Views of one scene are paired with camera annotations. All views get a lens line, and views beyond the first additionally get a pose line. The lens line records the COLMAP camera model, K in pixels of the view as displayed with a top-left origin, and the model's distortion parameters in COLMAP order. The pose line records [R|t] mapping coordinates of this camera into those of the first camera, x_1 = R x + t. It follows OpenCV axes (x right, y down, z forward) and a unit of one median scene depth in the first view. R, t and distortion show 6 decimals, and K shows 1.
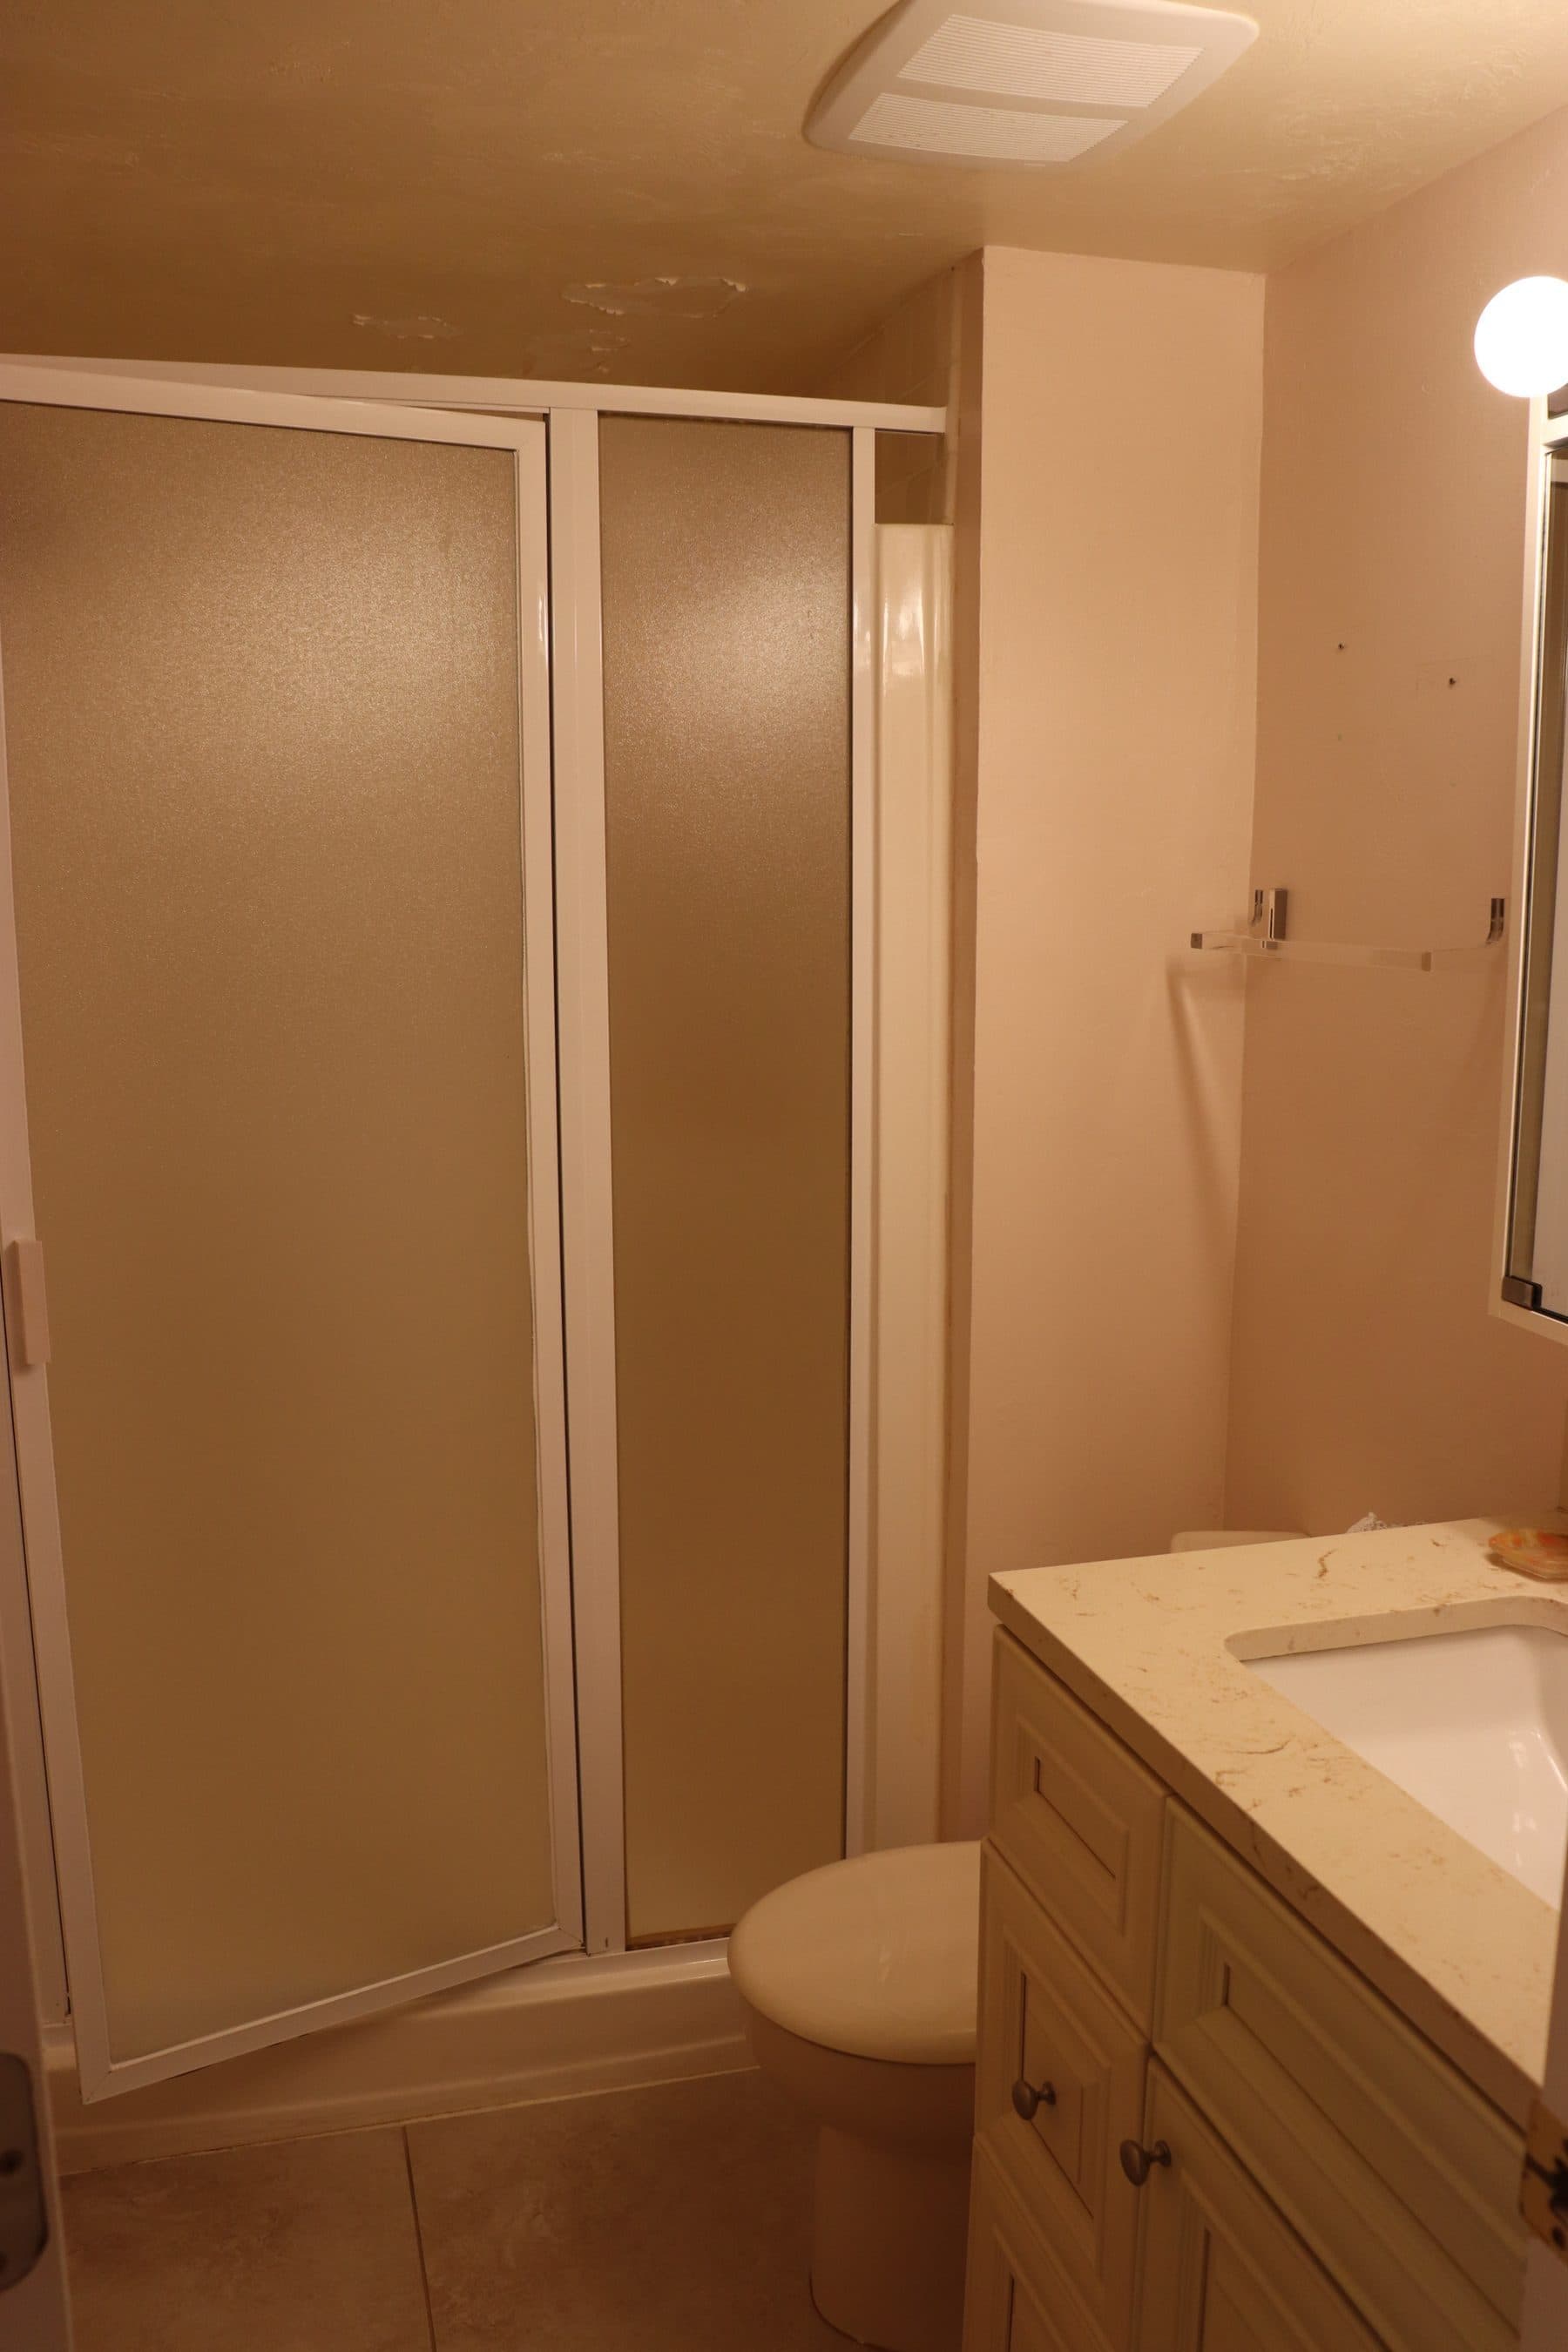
lens RADIAL K [[1967.2, 0, 794.5], [0, 1967.2, 1183.7], [0, 0, 1]] dist [-0.147042, 0.124779]
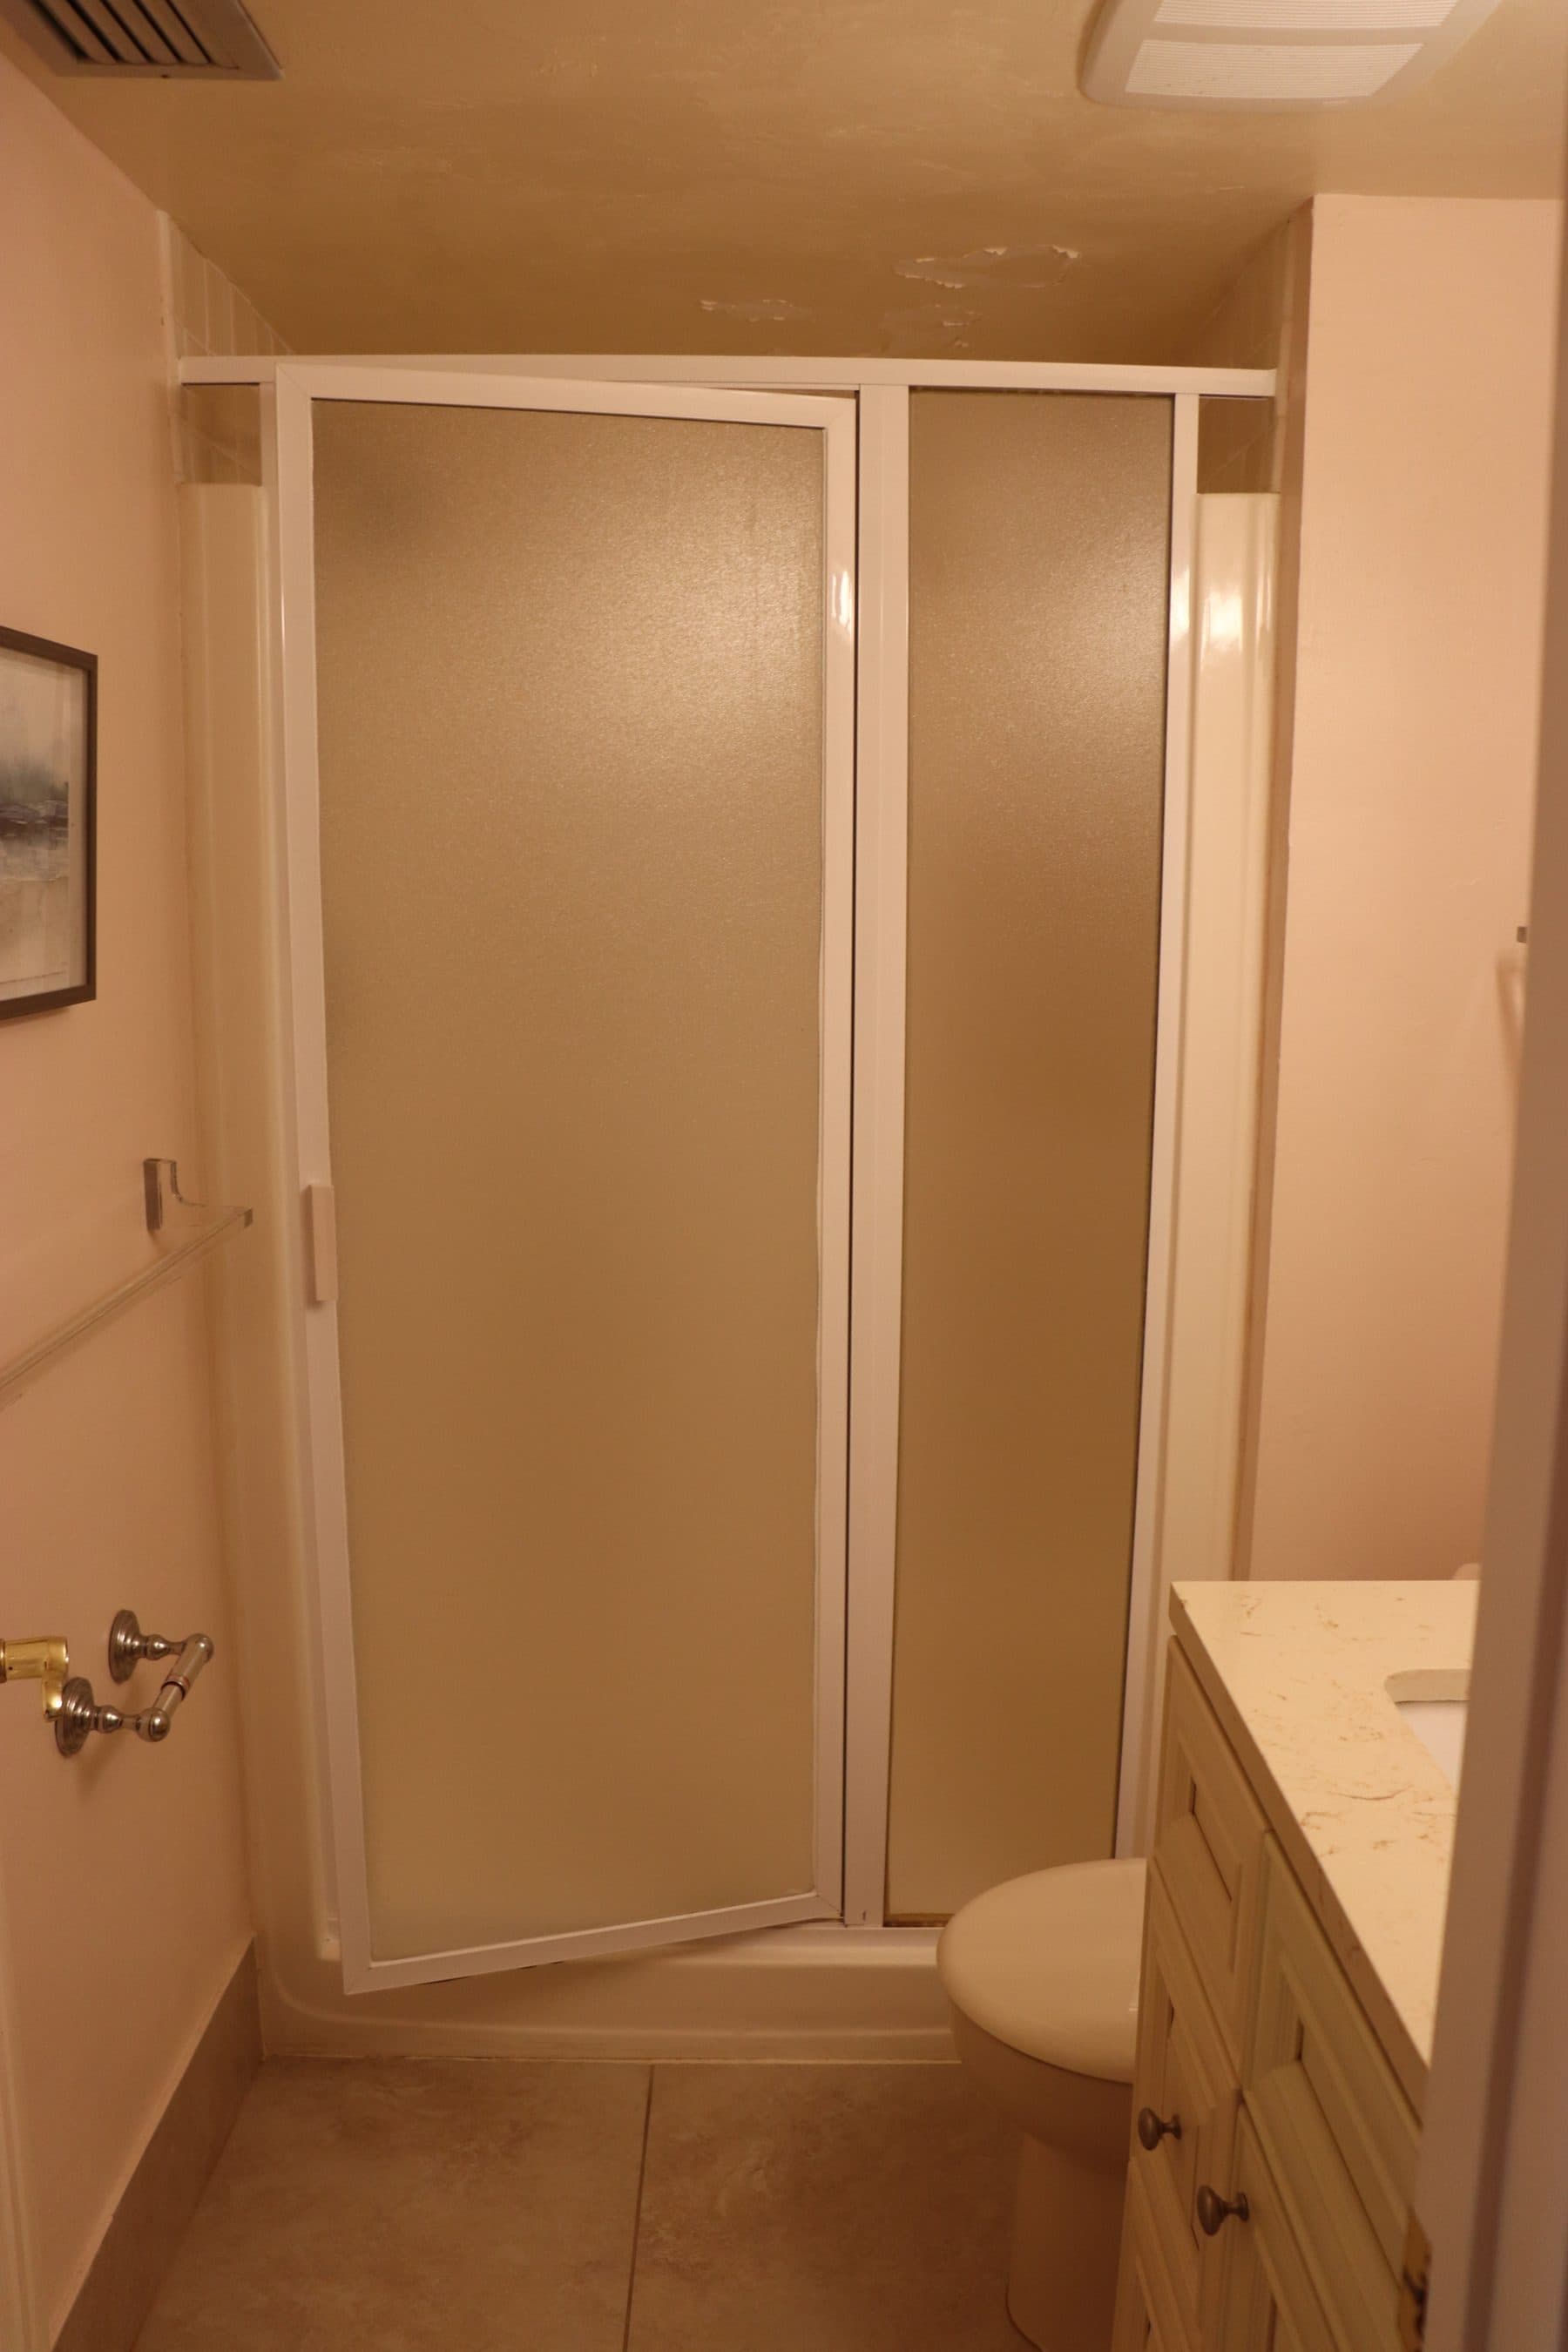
lens RADIAL K [[1967.2, 0, 759.7], [0, 1967.2, 1192.3], [0, 0, 1]] dist [-0.147042, 0.124779]
pose [[0.964287, 0.056071, -0.258858, 0.104164], [-0.052686, 0.998411, 0.019999, -0.000736], [0.259568, -0.005647, 0.965708, 0.016526]]
